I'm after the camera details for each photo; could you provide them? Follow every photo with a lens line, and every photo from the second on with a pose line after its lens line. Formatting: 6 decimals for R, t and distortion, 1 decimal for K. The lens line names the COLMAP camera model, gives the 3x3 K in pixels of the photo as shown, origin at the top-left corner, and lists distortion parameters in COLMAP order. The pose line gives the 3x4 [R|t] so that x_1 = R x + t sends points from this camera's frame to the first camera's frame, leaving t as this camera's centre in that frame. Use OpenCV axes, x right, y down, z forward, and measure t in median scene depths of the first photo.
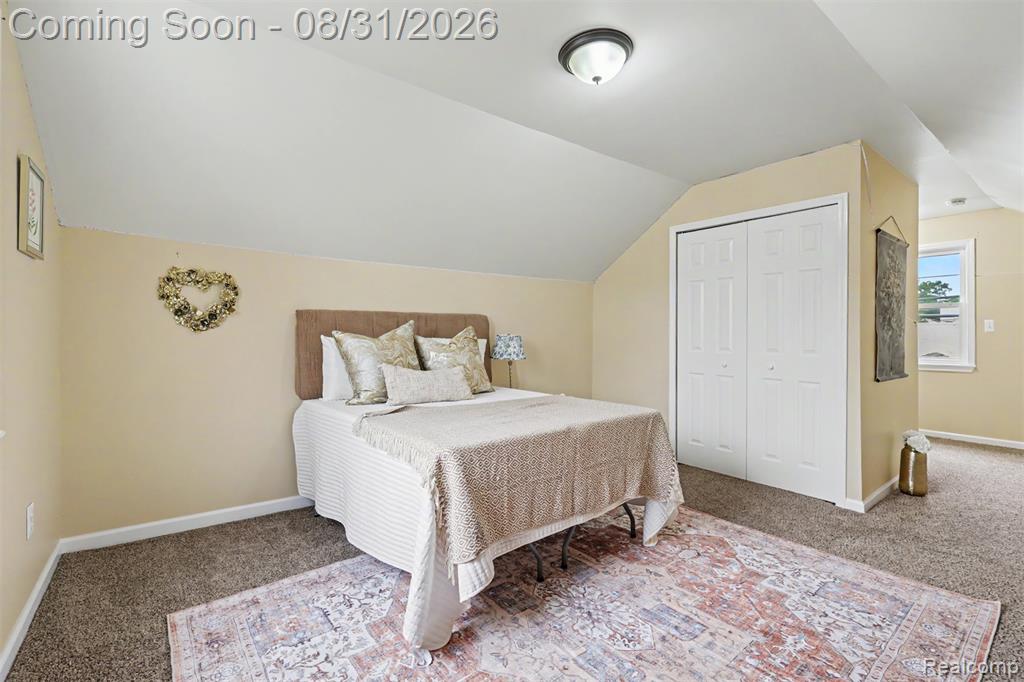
lens RADIAL K [[452.0, 0, 513.1], [0, 452.0, 331.2], [0, 0, 1]] dist [0.001958, -0.000290]
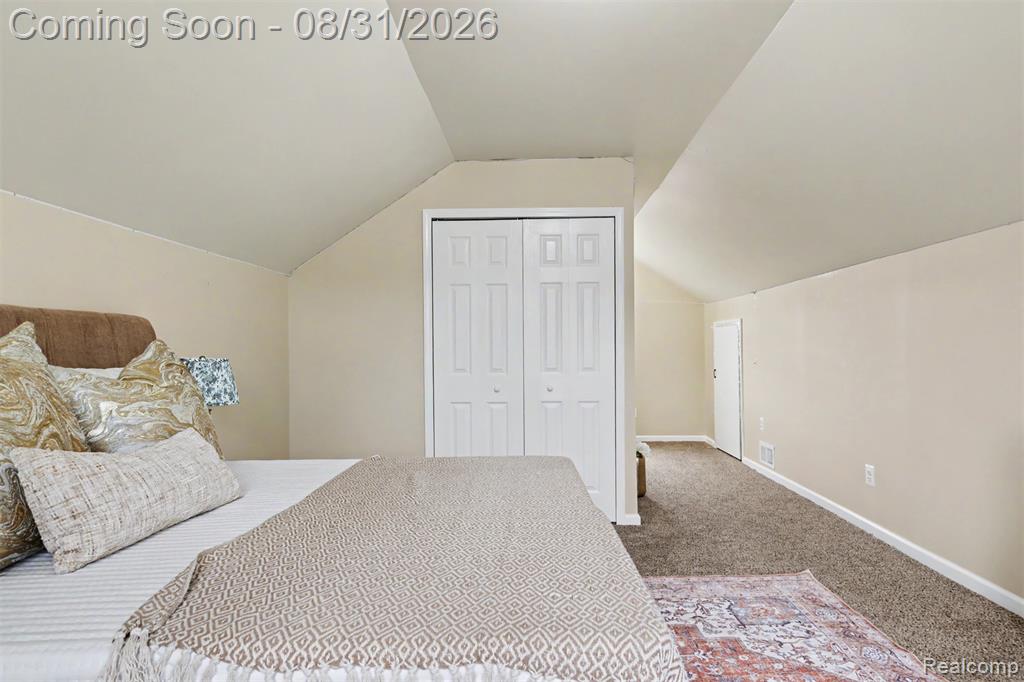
lens RADIAL K [[536.5, 0, 512.6], [0, 536.5, 354.7], [0, 0, 1]] dist [0.014025, -0.000114]
pose [[0.636930, -0.013595, 0.770802, -0.363292], [0.010526, 0.999905, 0.008937, 0.003776], [-0.770850, 0.002421, 0.637012, 0.479813]]
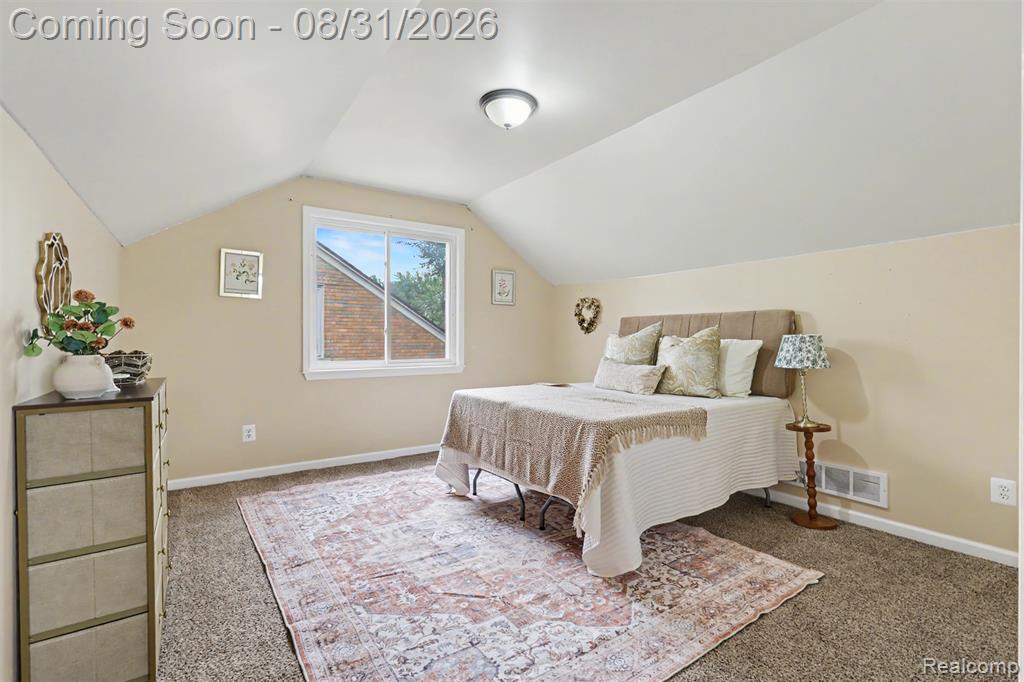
lens RADIAL K [[471.1, 0, 517.3], [0, 471.1, 339.9], [0, 0, 1]] dist [0.004774, 0.000232]
pose [[-0.049426, -0.000664, -0.998778, 1.106025], [-0.000486, 1.000000, -0.000641, 0.025867], [0.998778, 0.000453, -0.049426, 0.821767]]
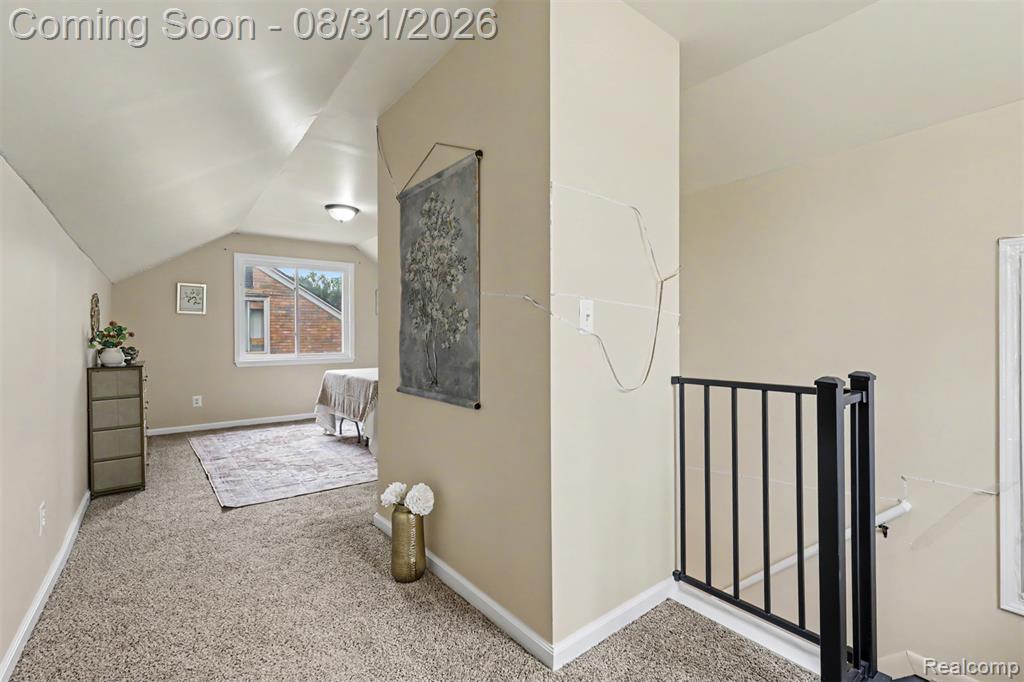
lens RADIAL K [[455.1, 0, 512.4], [0, 455.1, 335.7], [0, 0, 1]] dist [0.008167, -0.000007]
pose [[0.010228, -0.005957, -0.999930, 1.838730], [0.008840, 0.999944, -0.005867, 0.026247], [0.999909, -0.008779, 0.010280, 1.368951]]
